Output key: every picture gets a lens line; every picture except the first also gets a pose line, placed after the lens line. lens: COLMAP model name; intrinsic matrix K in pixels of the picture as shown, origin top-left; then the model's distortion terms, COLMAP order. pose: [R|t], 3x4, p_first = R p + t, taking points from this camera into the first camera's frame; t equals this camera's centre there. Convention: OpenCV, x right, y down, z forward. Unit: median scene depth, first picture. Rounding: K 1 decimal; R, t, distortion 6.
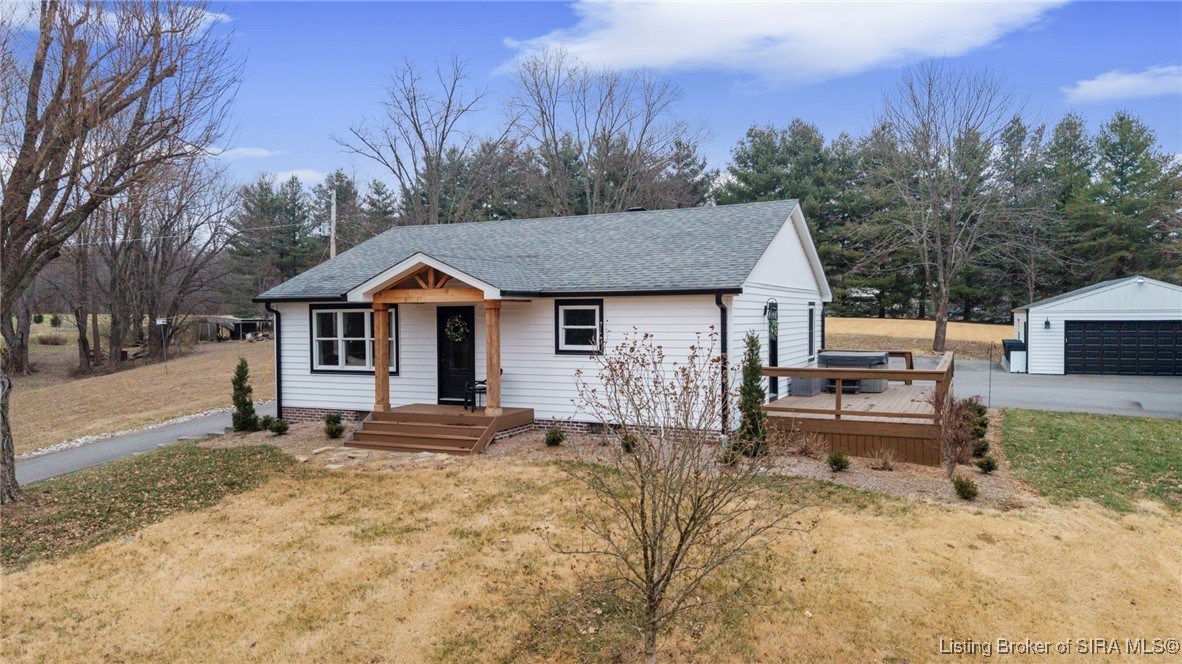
lens RADIAL K [[828.0, 0, 562.3], [0, 828.0, 352.6], [0, 0, 1]] dist [-0.024719, -0.009271]
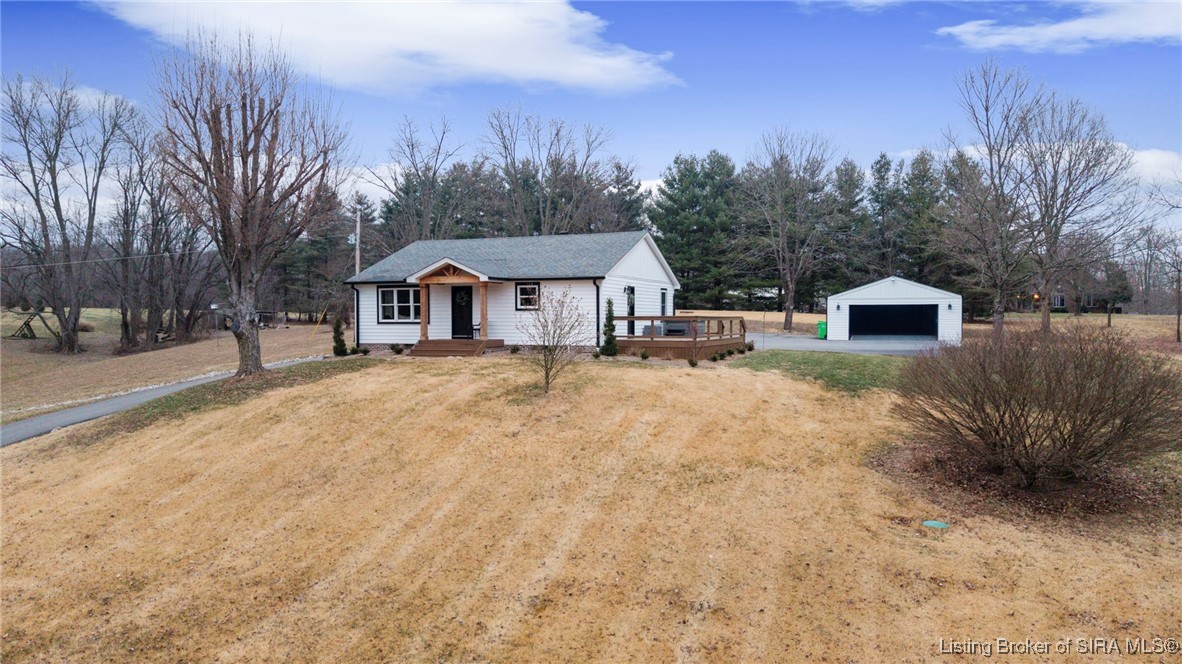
lens RADIAL K [[828.0, 0, 581.9], [0, 828.0, 343.7], [0, 0, 1]] dist [-0.024719, -0.009271]
pose [[0.997416, 0.003423, 0.071765, 0.004649], [-0.002318, 0.999878, -0.015473, 0.061048], [-0.071810, 0.015267, 0.997302, -0.527839]]
